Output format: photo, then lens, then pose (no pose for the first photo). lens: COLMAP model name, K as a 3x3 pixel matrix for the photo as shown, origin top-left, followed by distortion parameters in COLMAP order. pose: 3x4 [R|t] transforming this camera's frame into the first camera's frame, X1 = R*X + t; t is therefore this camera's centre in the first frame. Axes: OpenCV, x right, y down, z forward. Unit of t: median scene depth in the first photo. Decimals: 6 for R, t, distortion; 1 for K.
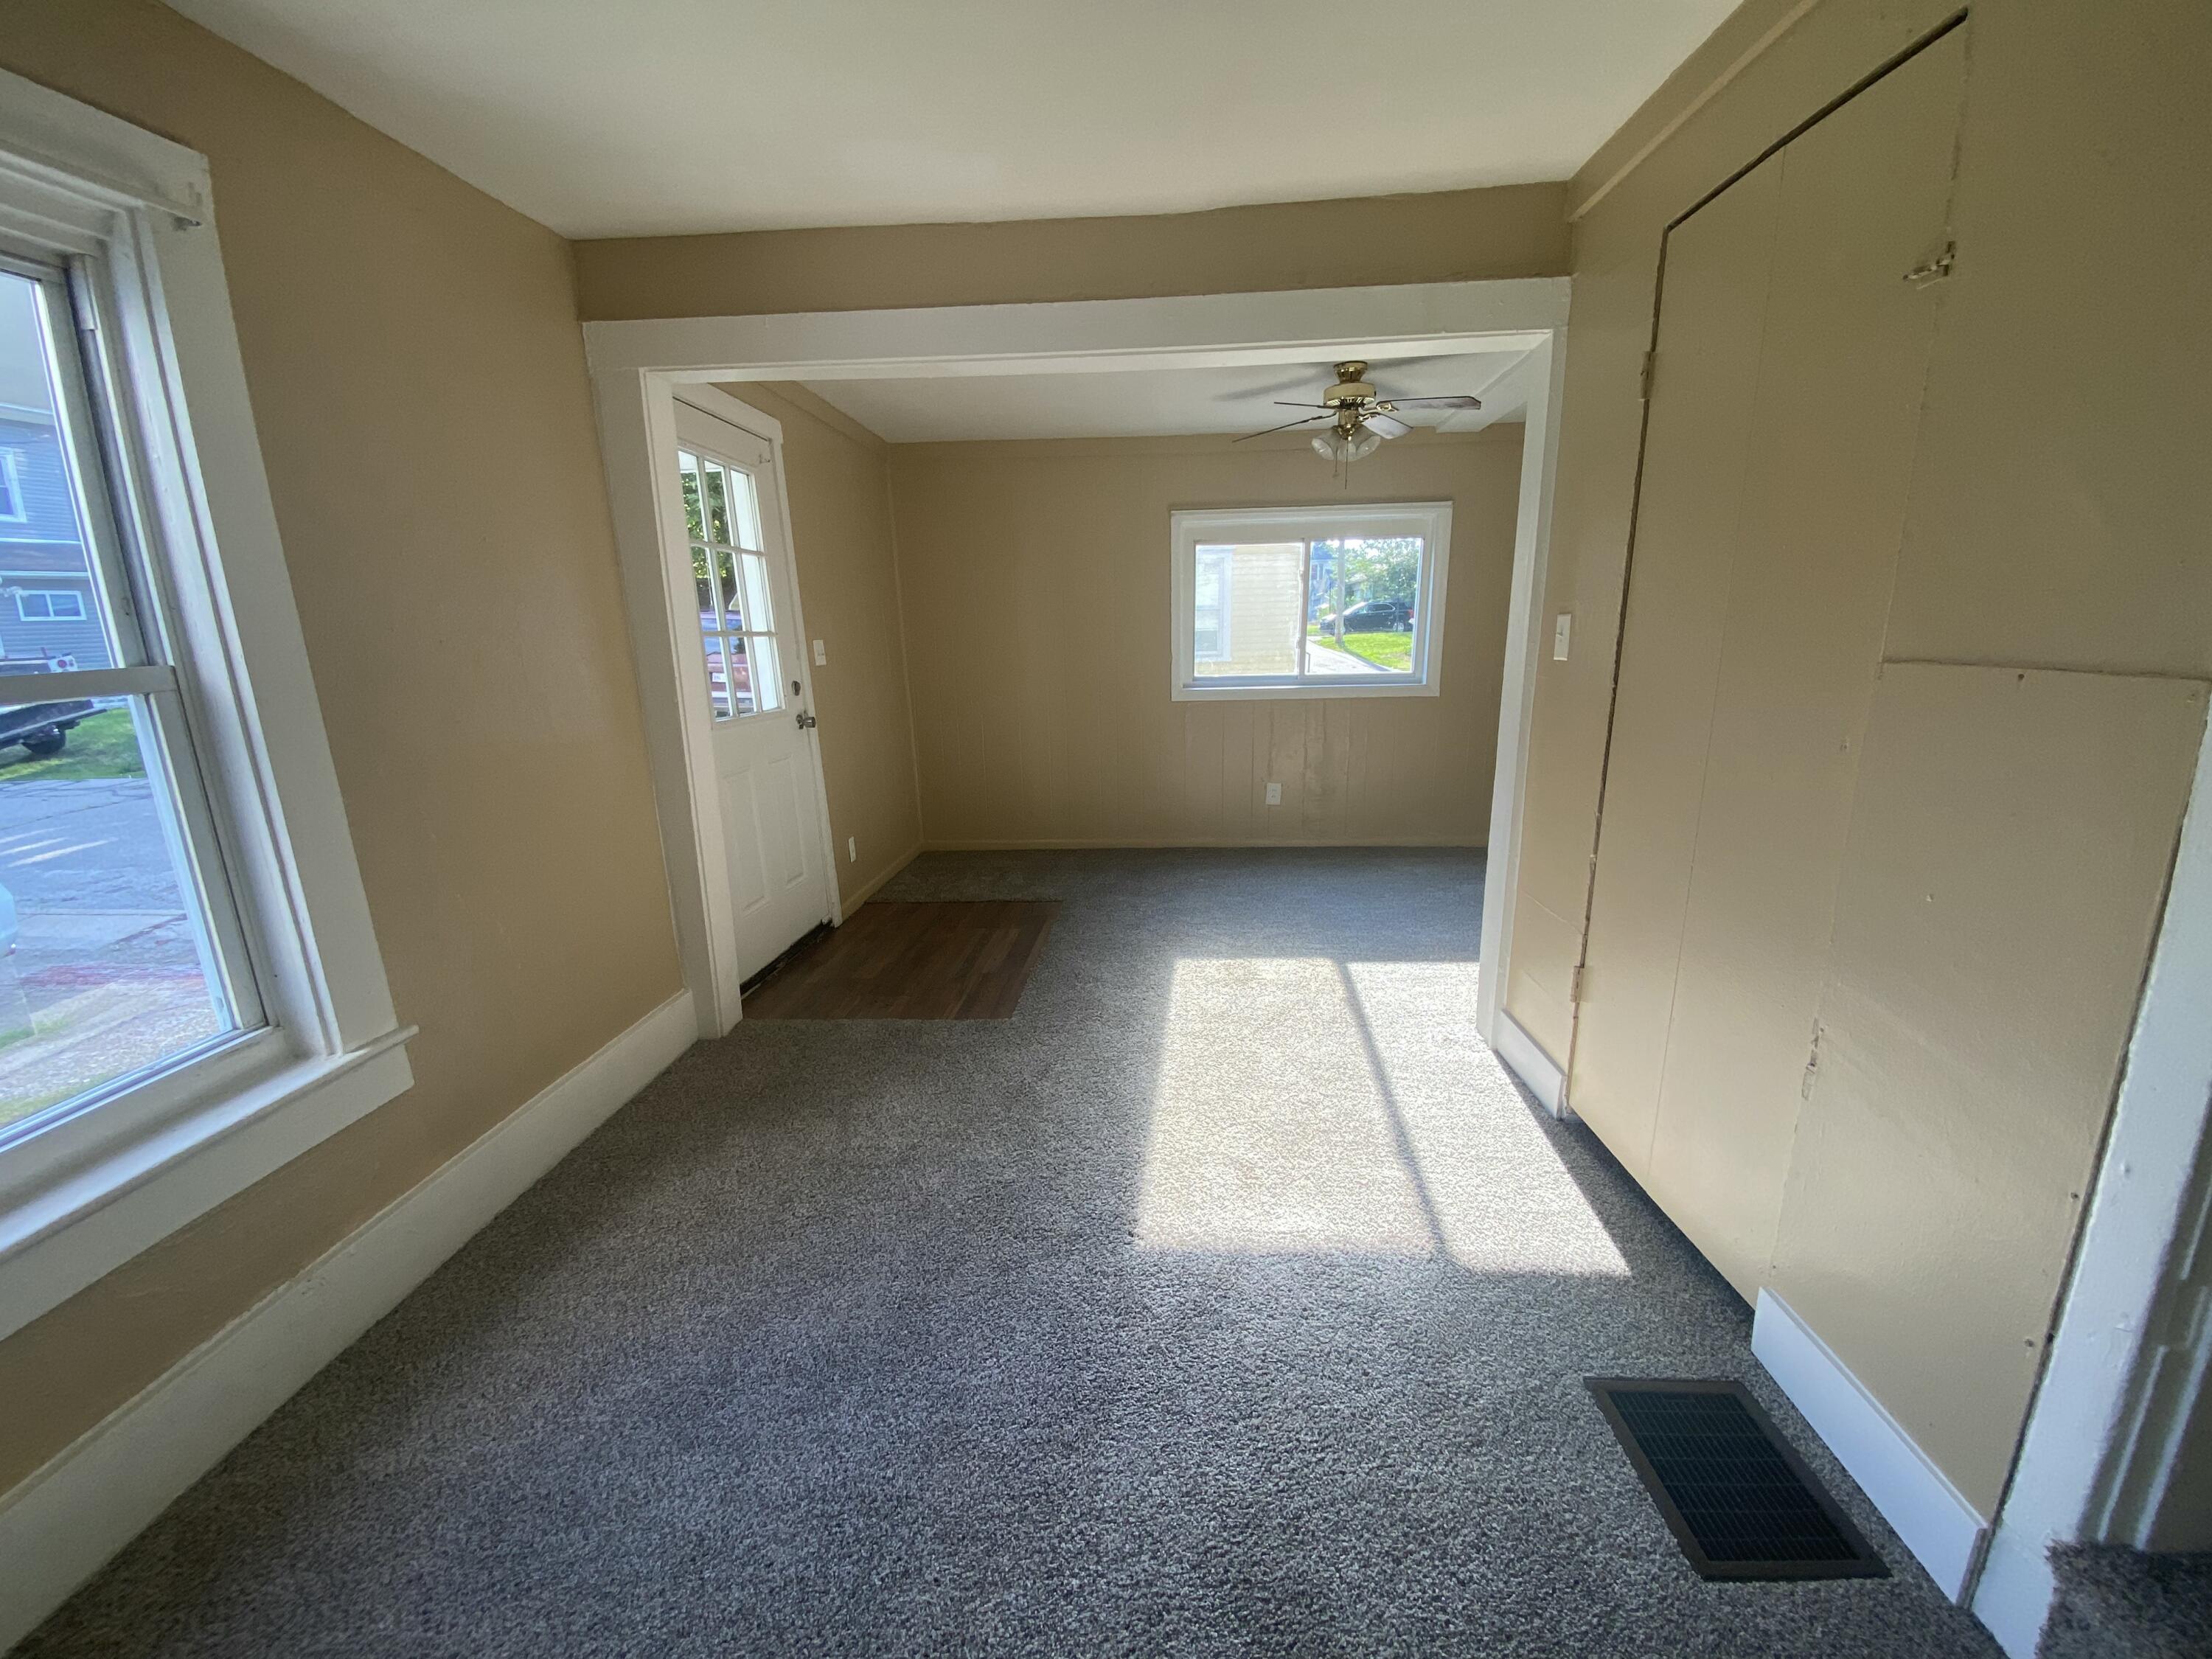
lens RADIAL K [[893.2, 0, 1105.5], [0, 893.2, 835.0], [0, 0, 1]] dist [0.019123, -0.021005]
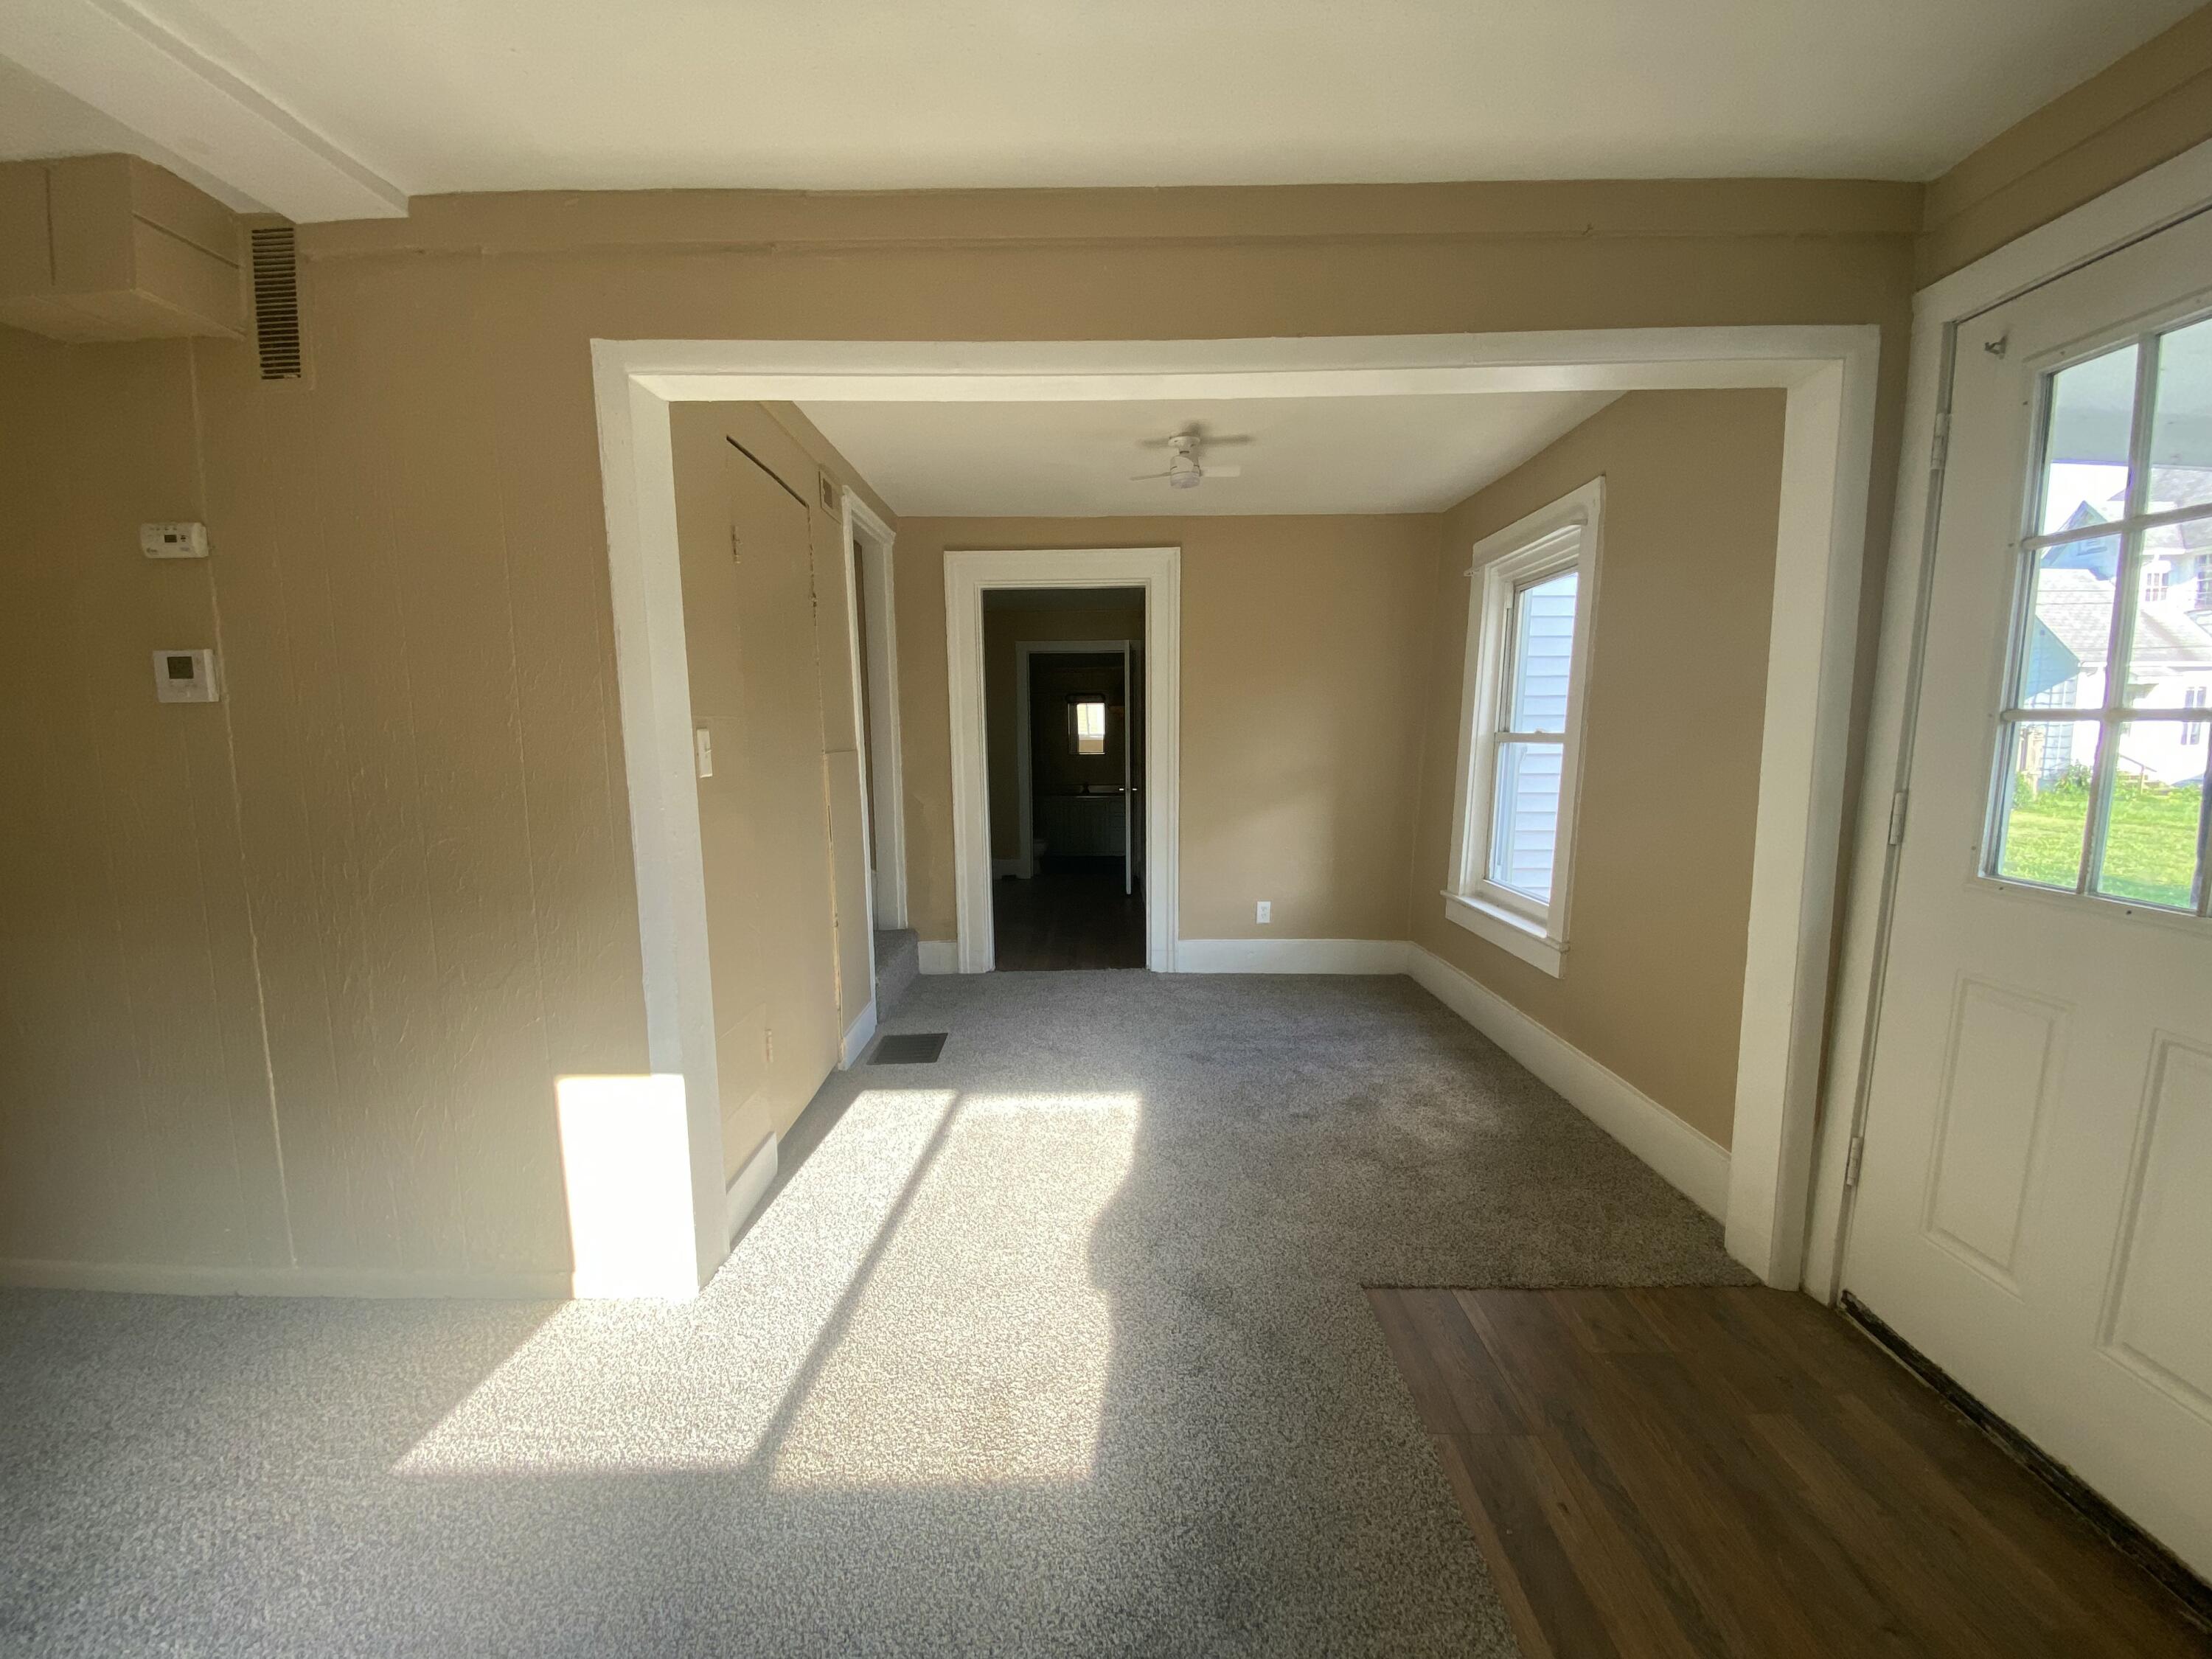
lens RADIAL K [[893.2, 0, 1105.5], [0, 893.2, 835.0], [0, 0, 1]] dist [0.019123, -0.021005]
pose [[-0.997202, 0.035301, -0.065891, 0.177051], [0.011224, 0.942184, 0.334909, -0.507720], [0.073904, 0.333232, -0.939944, 2.208931]]
